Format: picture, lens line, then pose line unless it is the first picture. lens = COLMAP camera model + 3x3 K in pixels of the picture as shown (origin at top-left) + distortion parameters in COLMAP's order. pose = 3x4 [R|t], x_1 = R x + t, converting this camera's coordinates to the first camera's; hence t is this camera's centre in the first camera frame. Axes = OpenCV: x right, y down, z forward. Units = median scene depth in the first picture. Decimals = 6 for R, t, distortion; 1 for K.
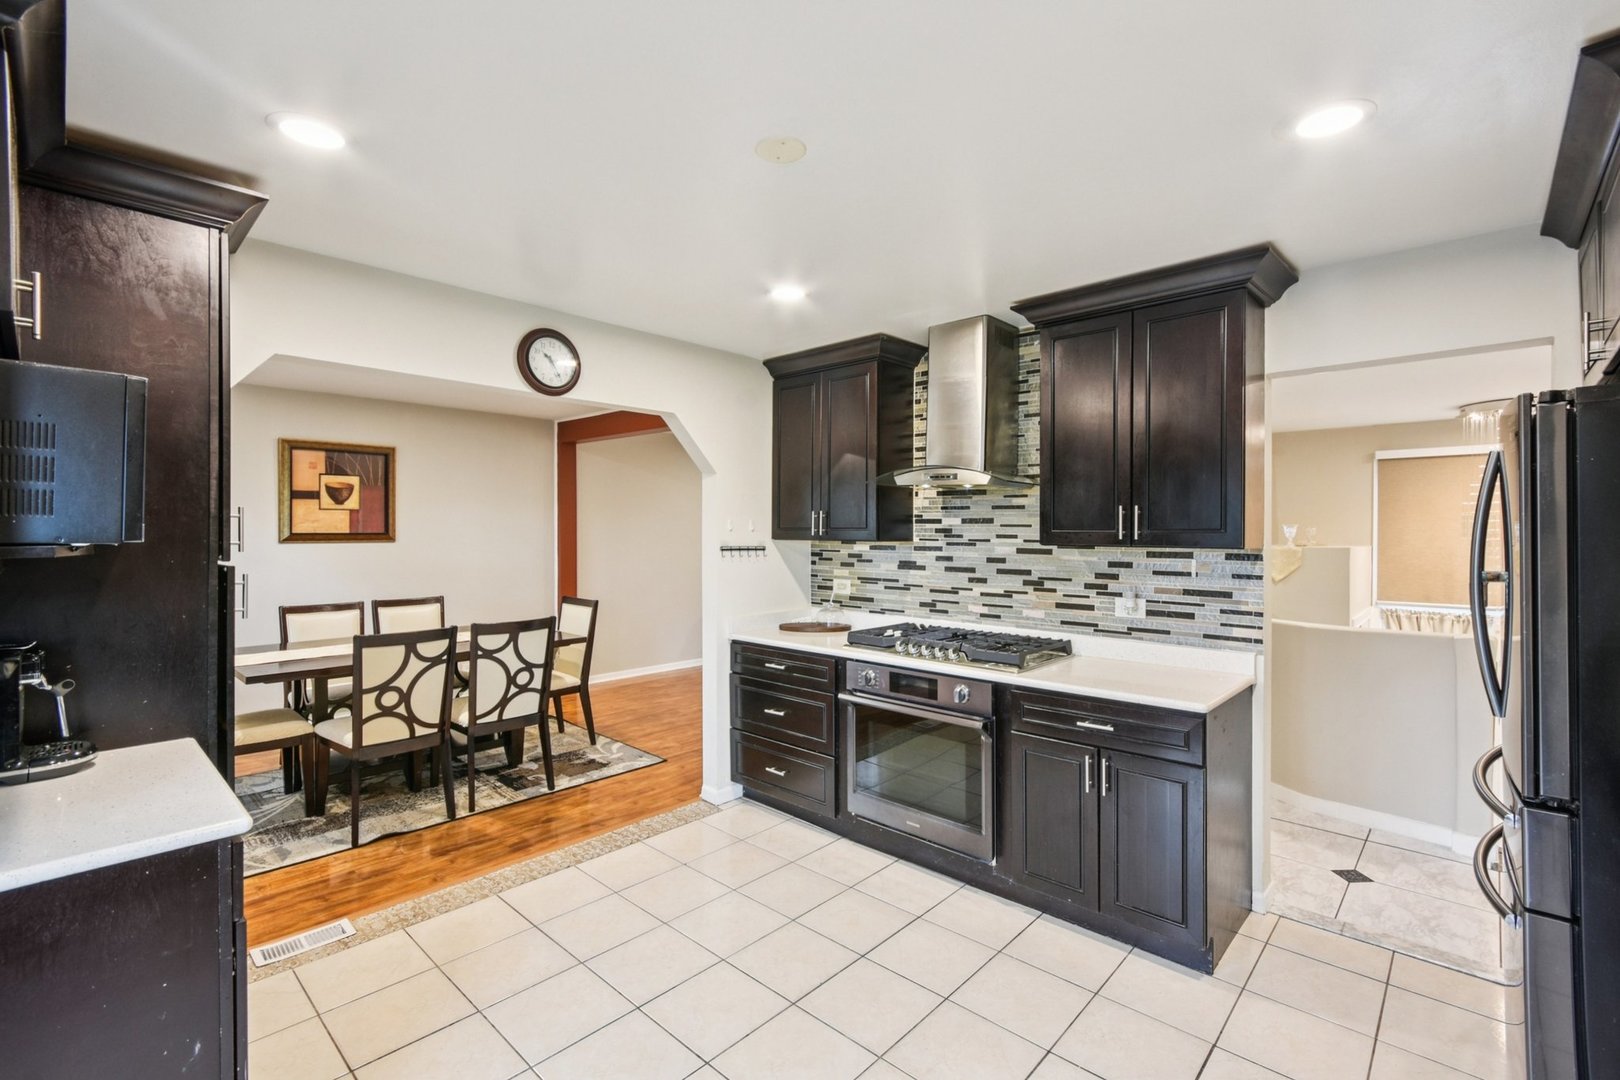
lens RADIAL K [[707.5, 0, 844.2], [0, 707.5, 539.3], [0, 0, 1]] dist [0.000145, -0.000009]
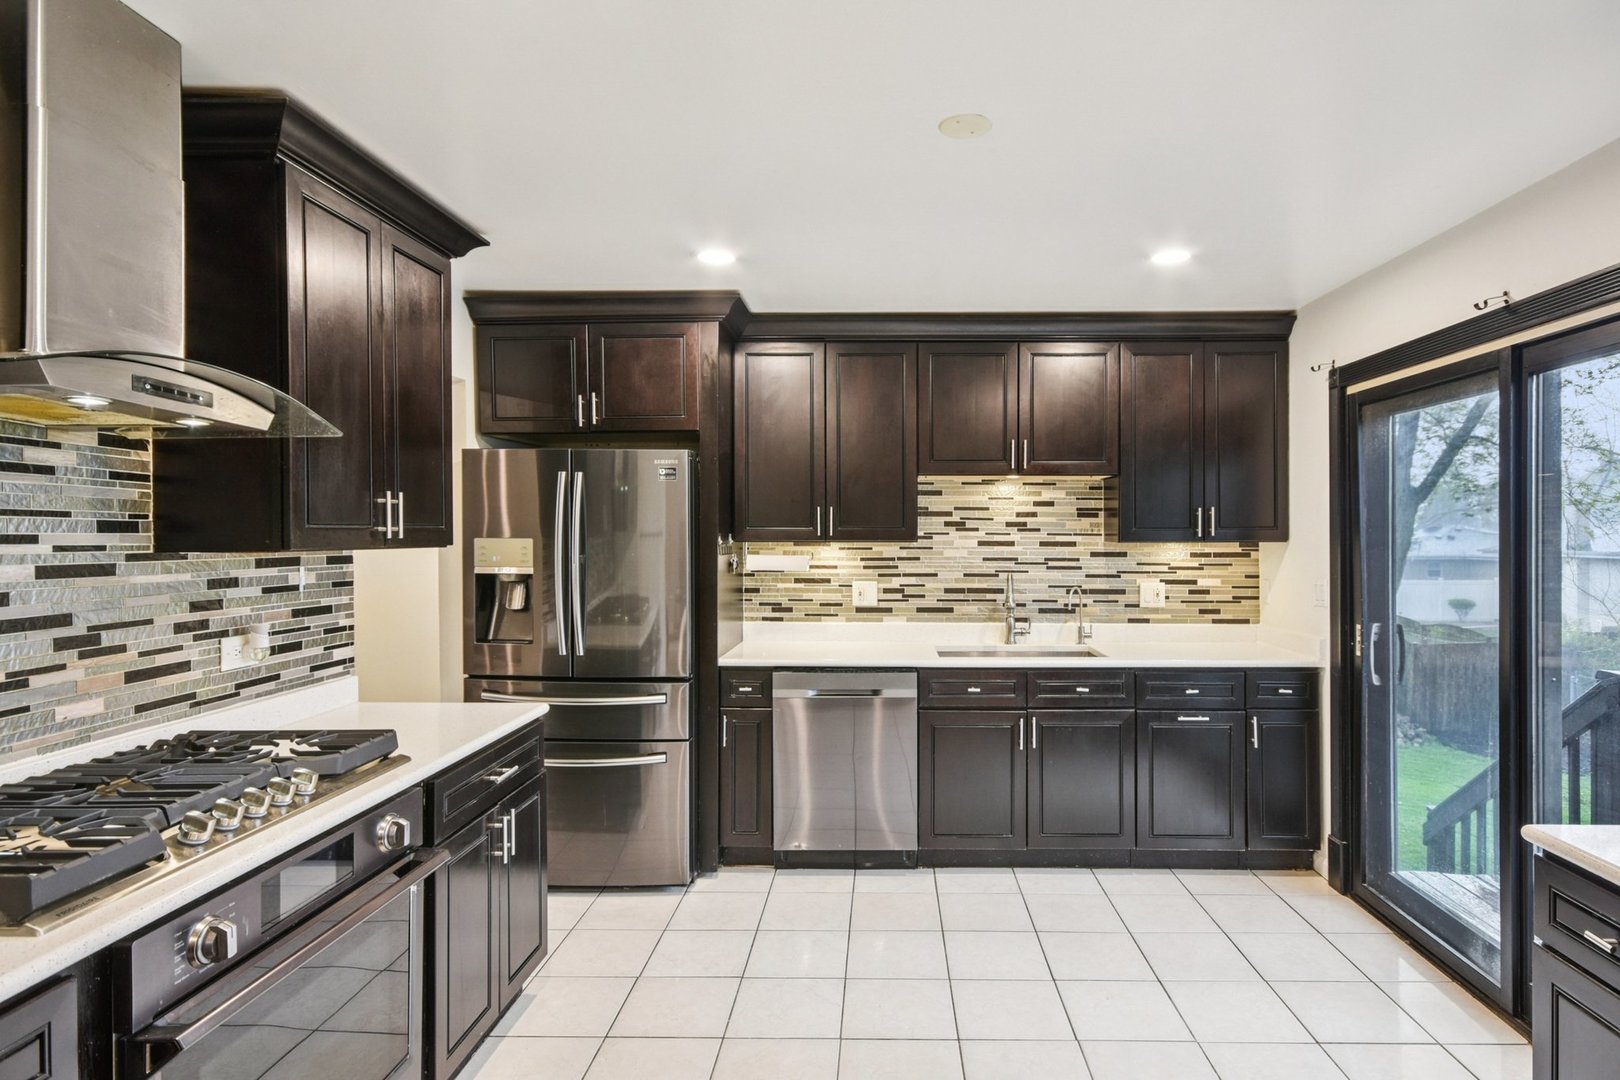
lens RADIAL K [[886.4, 0, 844.6], [0, 886.4, 535.7], [0, 0, 1]] dist [0.002671, 0.000443]
pose [[-0.625257, -0.001530, 0.780417, -0.473451], [0.013701, 0.999822, 0.012937, -0.006037], [-0.780298, 0.018782, -0.625125, 0.960182]]
